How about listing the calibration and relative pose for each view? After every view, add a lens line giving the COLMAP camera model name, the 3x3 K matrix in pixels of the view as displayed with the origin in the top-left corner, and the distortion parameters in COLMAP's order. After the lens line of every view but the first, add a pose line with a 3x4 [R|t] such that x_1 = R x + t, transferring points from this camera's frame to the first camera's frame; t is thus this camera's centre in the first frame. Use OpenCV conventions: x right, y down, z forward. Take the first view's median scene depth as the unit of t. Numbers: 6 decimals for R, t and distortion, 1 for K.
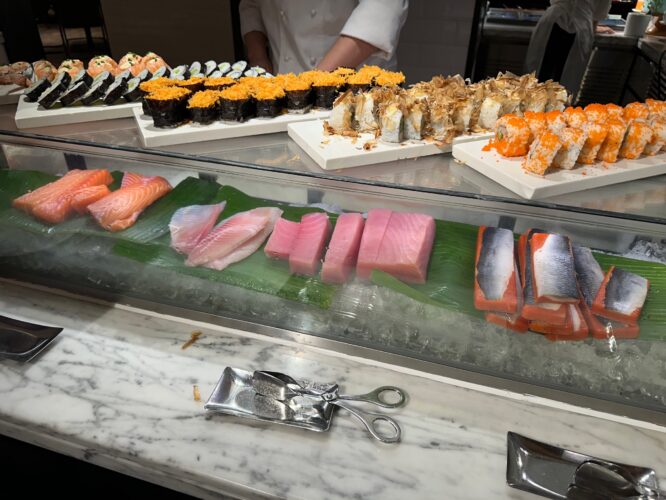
lens RADIAL K [[454.0, 0, 351.1], [0, 454.0, 252.5], [0, 0, 1]] dist [0.049005, -0.064800]
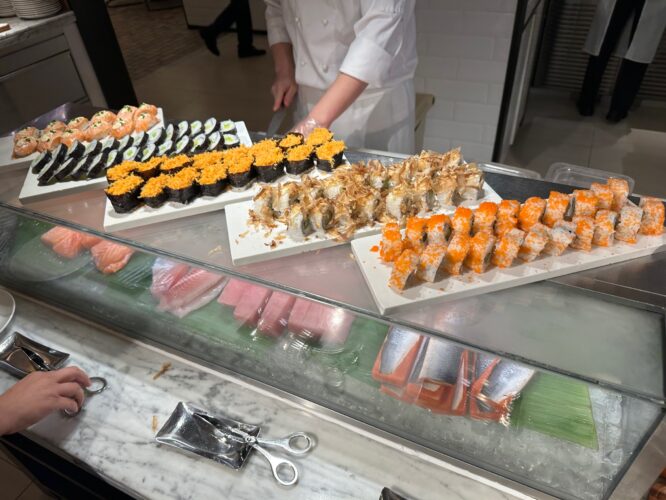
lens RADIAL K [[454.0, 0, 351.1], [0, 454.0, 252.5], [0, 0, 1]] dist [0.049005, -0.064800]
pose [[0.985761, 0.039730, -0.163392, 0.389310], [-0.018416, 0.991350, 0.129949, -0.335941], [0.167141, -0.125089, 0.977965, -0.098230]]
